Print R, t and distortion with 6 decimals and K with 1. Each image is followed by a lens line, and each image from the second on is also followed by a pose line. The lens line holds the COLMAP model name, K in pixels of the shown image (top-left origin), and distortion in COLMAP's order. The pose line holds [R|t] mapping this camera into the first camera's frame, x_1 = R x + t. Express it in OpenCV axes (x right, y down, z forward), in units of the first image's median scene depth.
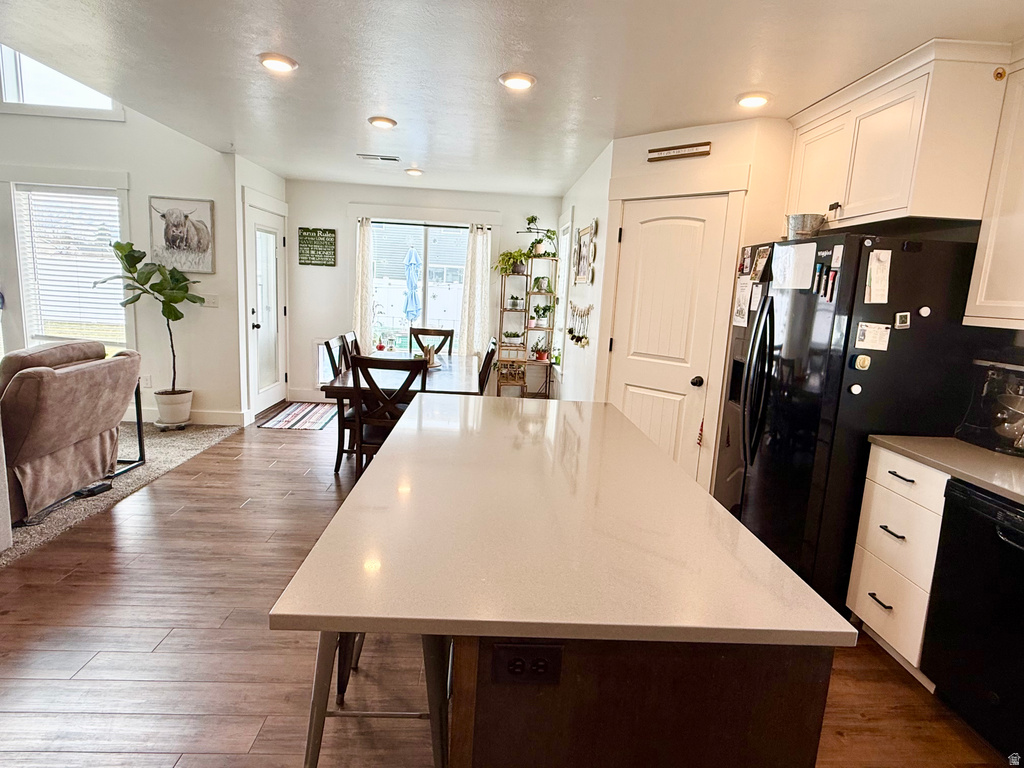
lens RADIAL K [[551.9, 0, 514.6], [0, 551.9, 380.6], [0, 0, 1]] dist [0.000757, -0.000565]
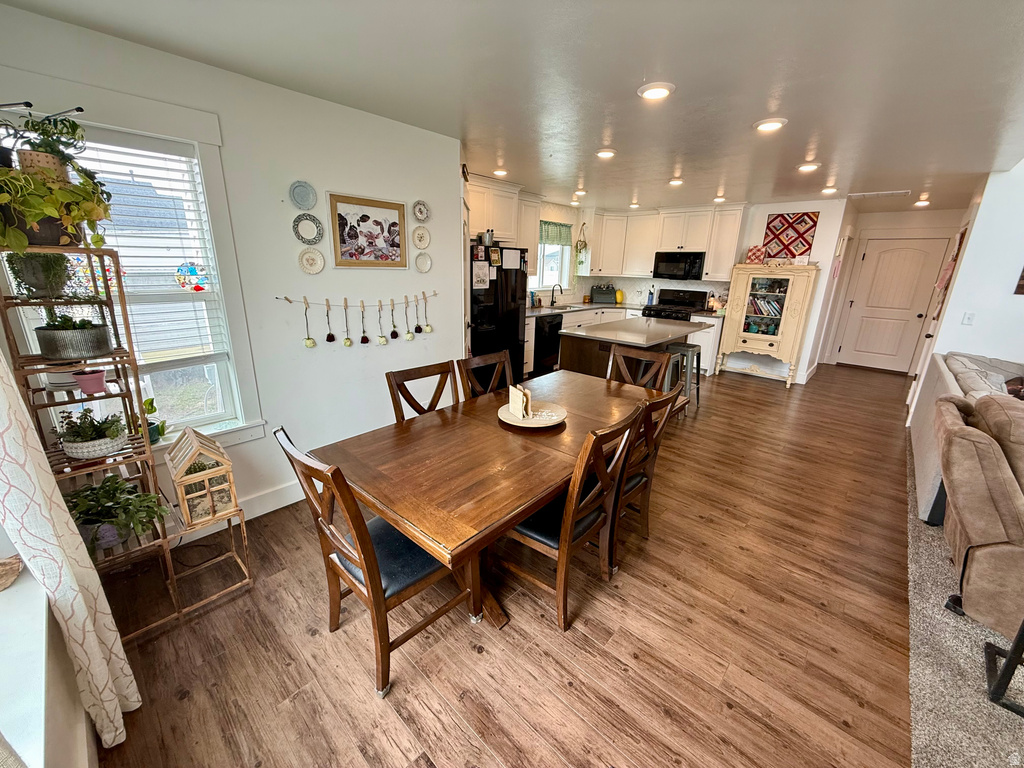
lens RADIAL K [[407.8, 0, 510.5], [0, 407.8, 381.7], [0, 0, 1]] dist [0.001808, -0.000137]
pose [[-0.698612, -0.270179, 0.662529, -0.823307], [0.056246, 0.902362, 0.427292, -0.485200], [-0.713287, 0.335776, -0.615205, 2.280574]]
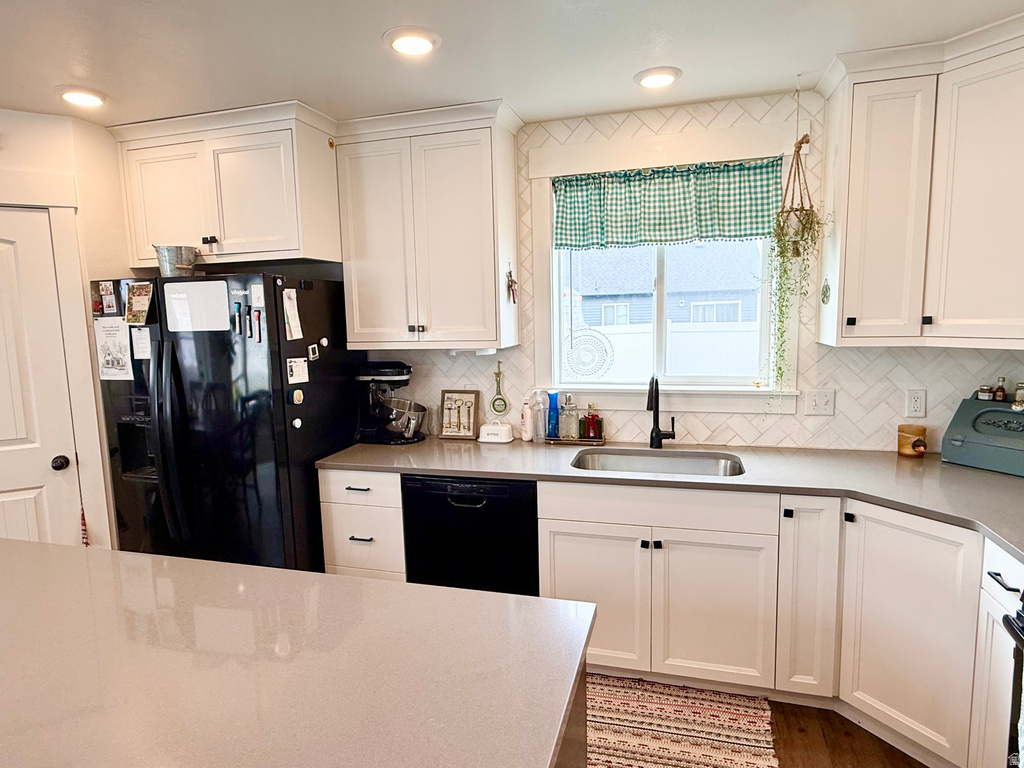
lens RADIAL K [[596.8, 0, 496.8], [0, 596.8, 386.1], [0, 0, 1]] dist [-0.000771, 0.003632]
pose [[0.323301, -0.174542, 0.930060, -0.257912], [0.199005, 0.973404, 0.113500, -0.094651], [-0.925134, 0.148392, 0.349437, 0.237151]]
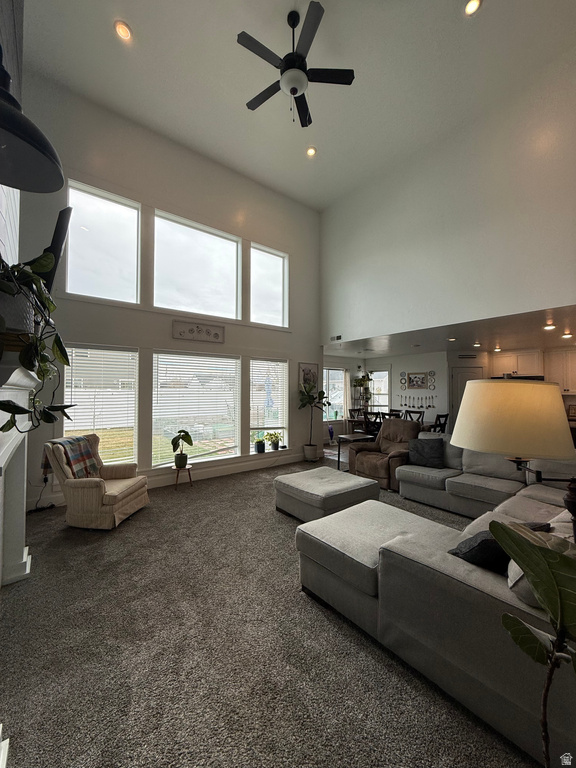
lens RADIAL K [[305.8, 0, 289.2], [0, 305.8, 382.7], [0, 0, 1]] dist [0.001808, -0.000137]
pose [[0.814810, -0.038541, 0.578445, -2.692358], [0.137795, 0.982068, -0.128667, -0.155089], [-0.563114, 0.184545, 0.805510, -0.042704]]
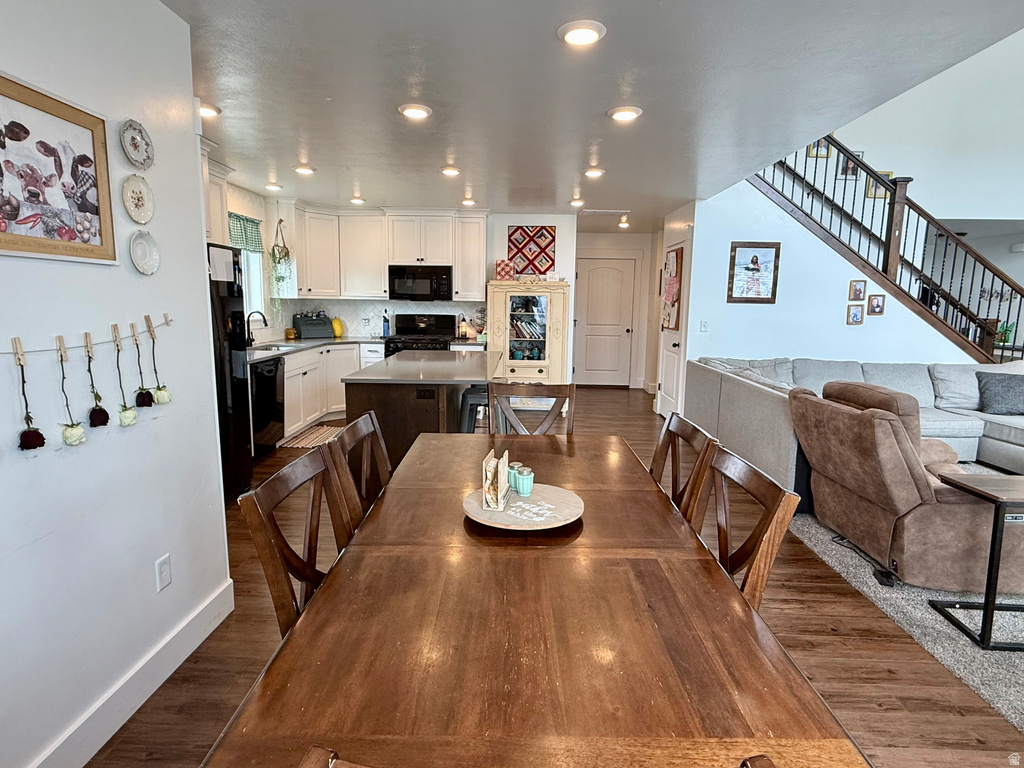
lens RADIAL K [[551.9, 0, 509.2], [0, 551.9, 381.4], [0, 0, 1]] dist [0.000757, -0.000565]
pose [[-0.994988, -0.079940, 0.060070, -0.312074], [-0.057142, 0.947543, 0.314479, -0.403079], [-0.082059, 0.309471, -0.947362, 2.326626]]
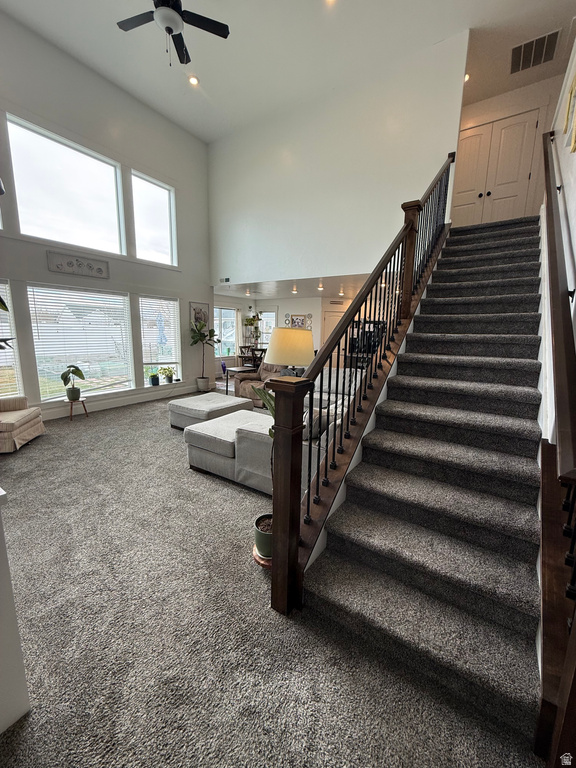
lens RADIAL K [[305.8, 0, 289.3], [0, 305.8, 382.3], [0, 0, 1]] dist [0.001808, -0.000137]
pose [[0.592547, -0.178204, 0.785577, -2.870153], [0.143510, 0.982975, 0.114736, -0.121852], [-0.792650, 0.044752, 0.608033, -0.366151]]
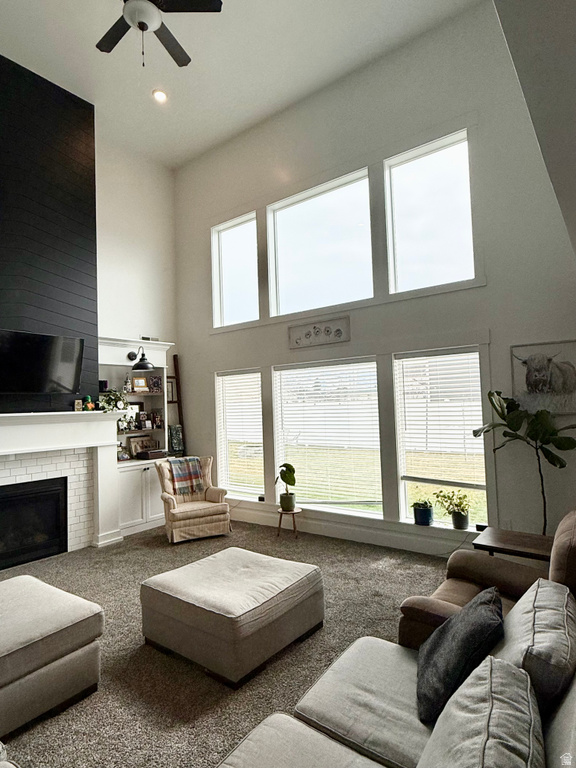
lens RADIAL K [[447.6, 0, 282.0], [0, 447.6, 389.3], [0, 0, 1]] dist [-0.000771, 0.003632]
pose [[0.757442, -0.103753, -0.644607, -0.826670], [-0.025351, 0.981875, -0.187826, -0.150005], [0.652411, 0.158609, 0.741083, 0.174420]]
